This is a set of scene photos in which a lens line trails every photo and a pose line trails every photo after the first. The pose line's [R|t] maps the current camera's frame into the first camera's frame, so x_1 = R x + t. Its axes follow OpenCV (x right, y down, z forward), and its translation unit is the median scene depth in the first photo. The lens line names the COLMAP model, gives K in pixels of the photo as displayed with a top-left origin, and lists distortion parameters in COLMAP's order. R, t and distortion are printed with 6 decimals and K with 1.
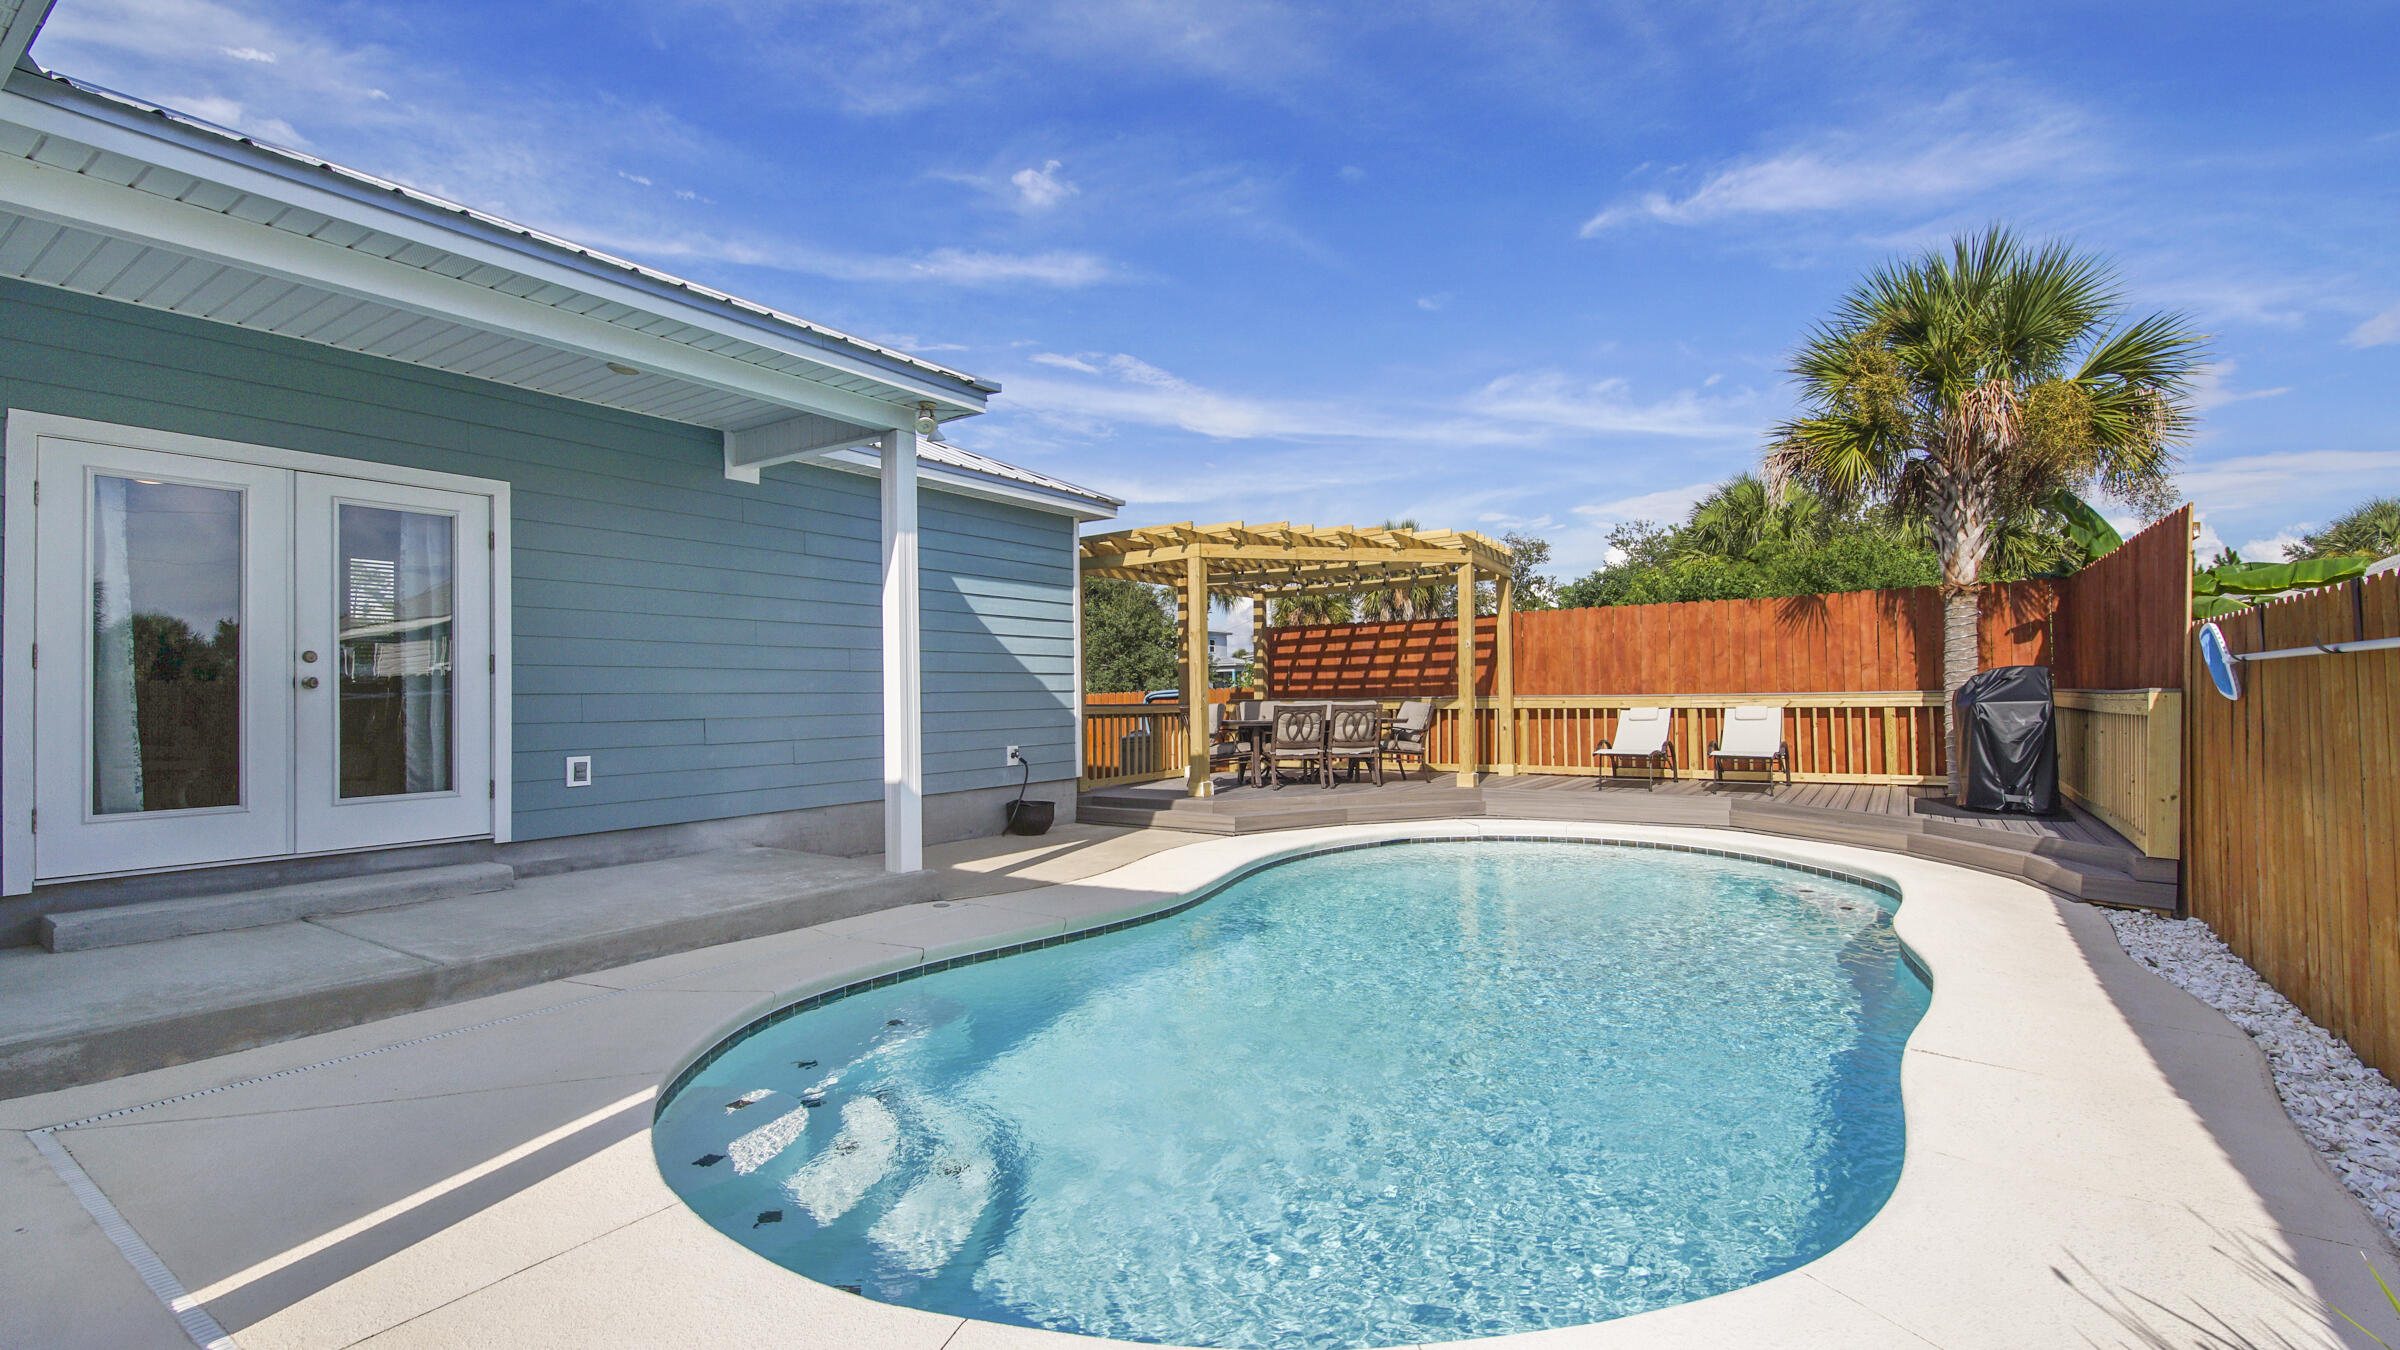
lens RADIAL K [[1037.7, 0, 1200.0], [0, 1037.7, 675.0], [0, 0, 1]] dist [0.000264, 0.000057]
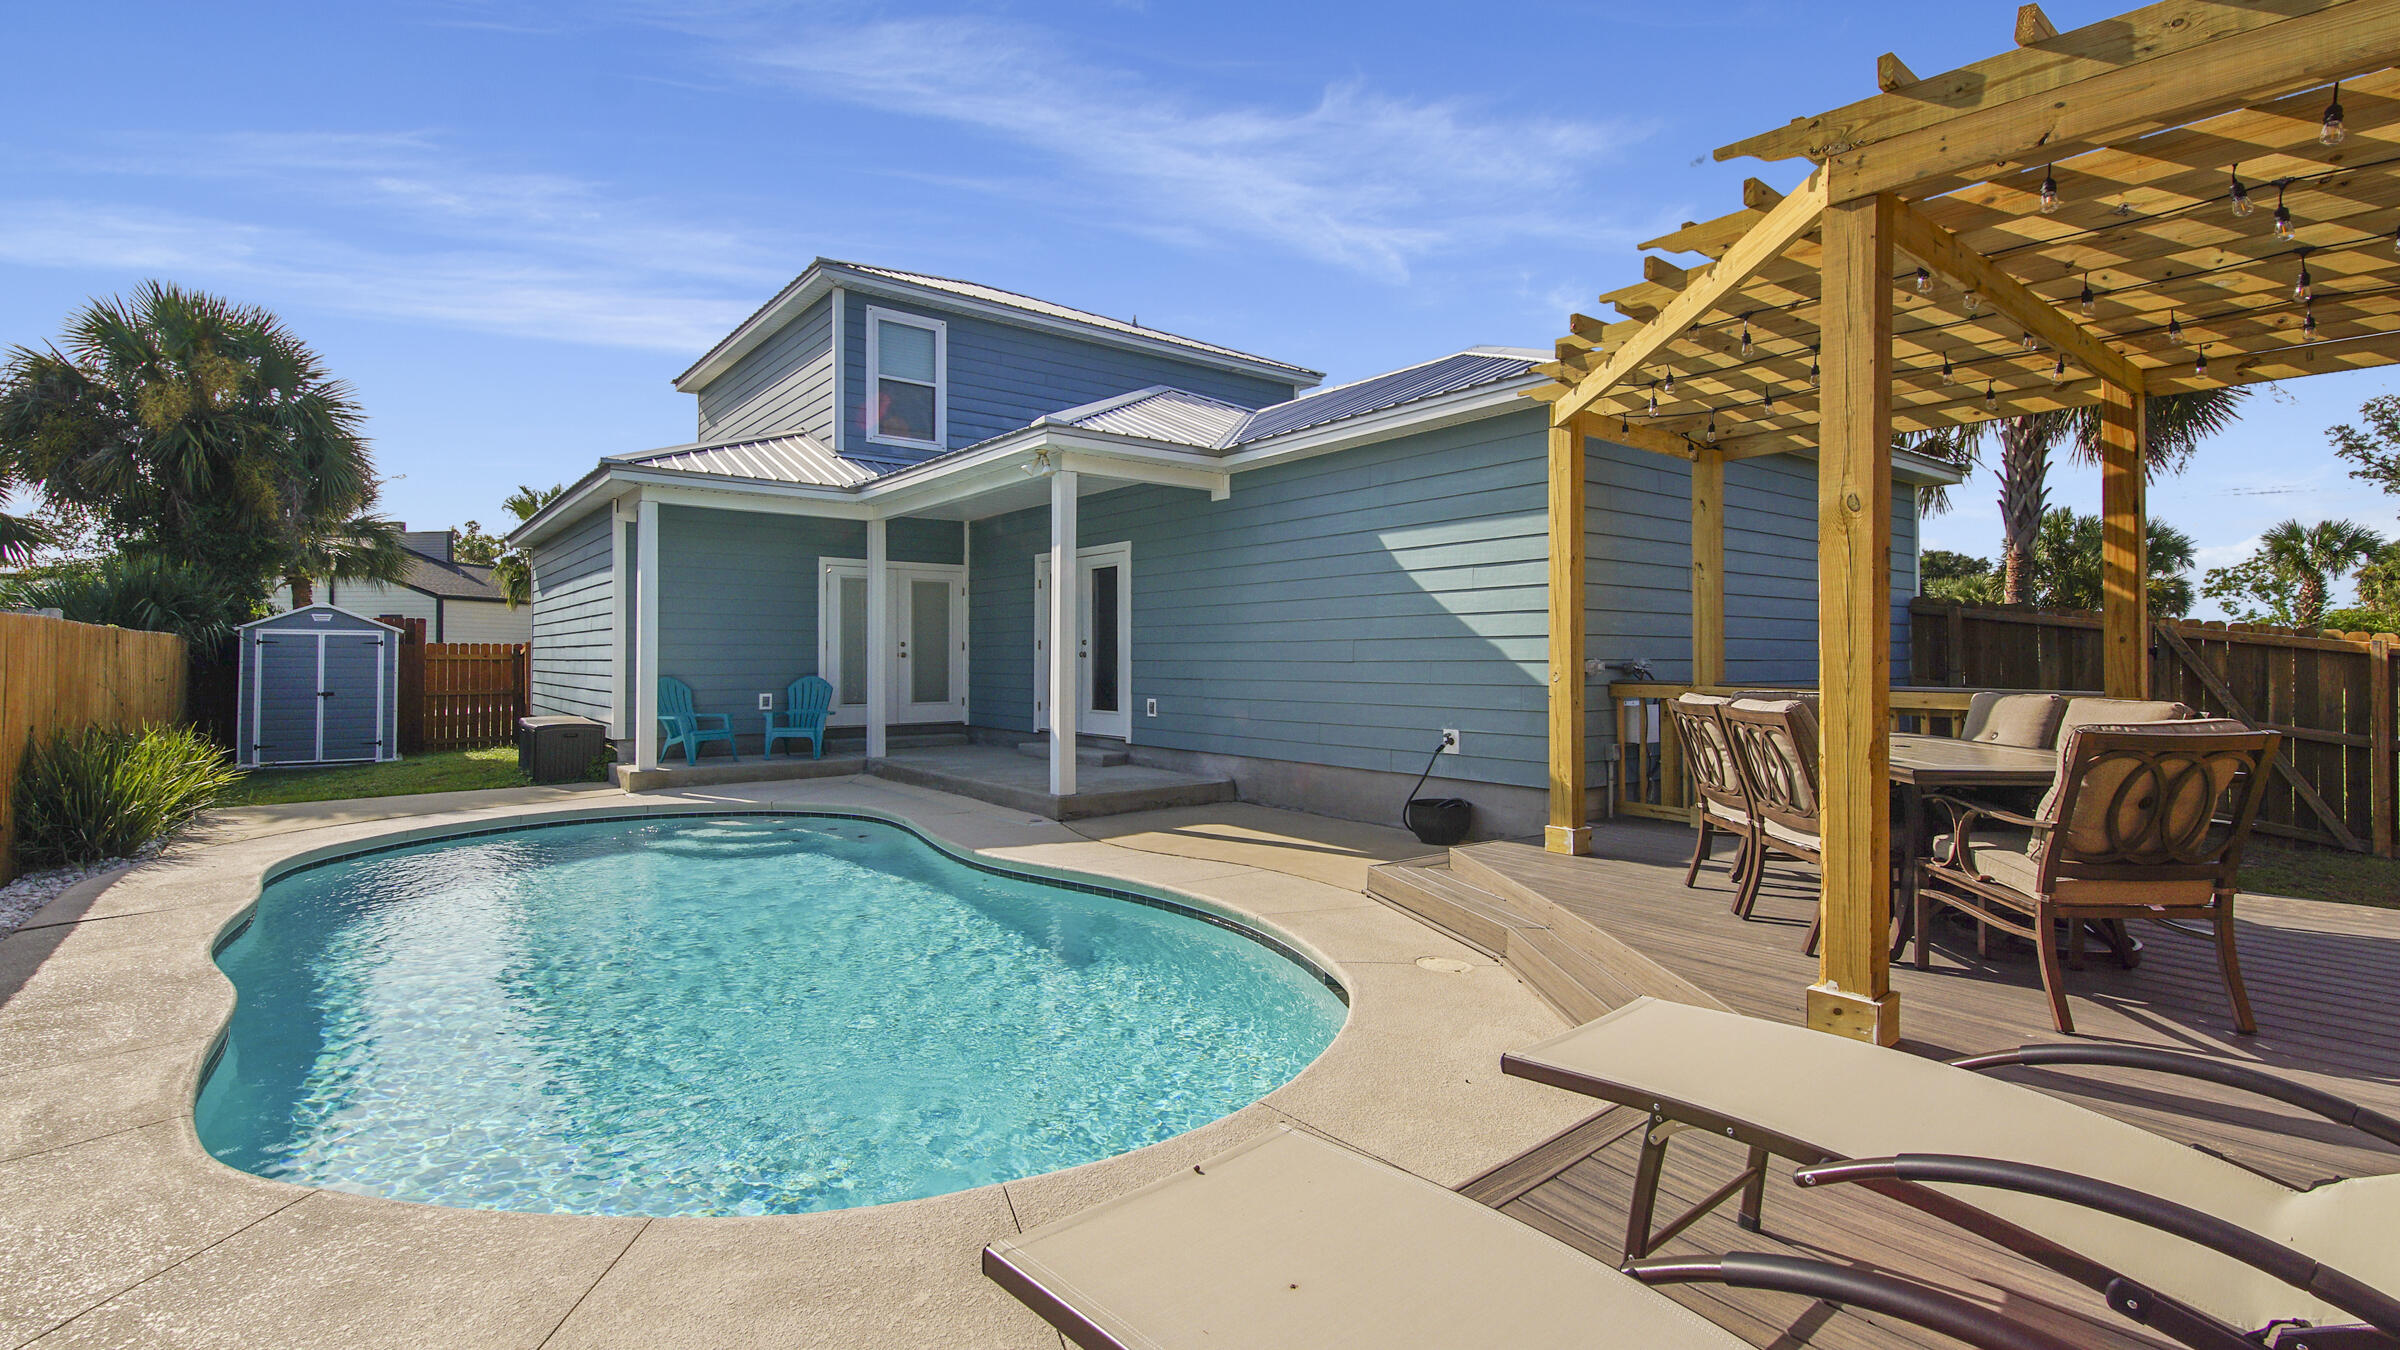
lens RADIAL K [[1037.7, 0, 1200.0], [0, 1037.7, 675.0], [0, 0, 1]] dist [0.000264, 0.000057]
pose [[-0.290277, 0.018589, -0.956762, 0.664201], [0.013469, 0.999792, 0.015338, 0.012242], [0.956848, -0.008435, -0.290467, 1.087039]]
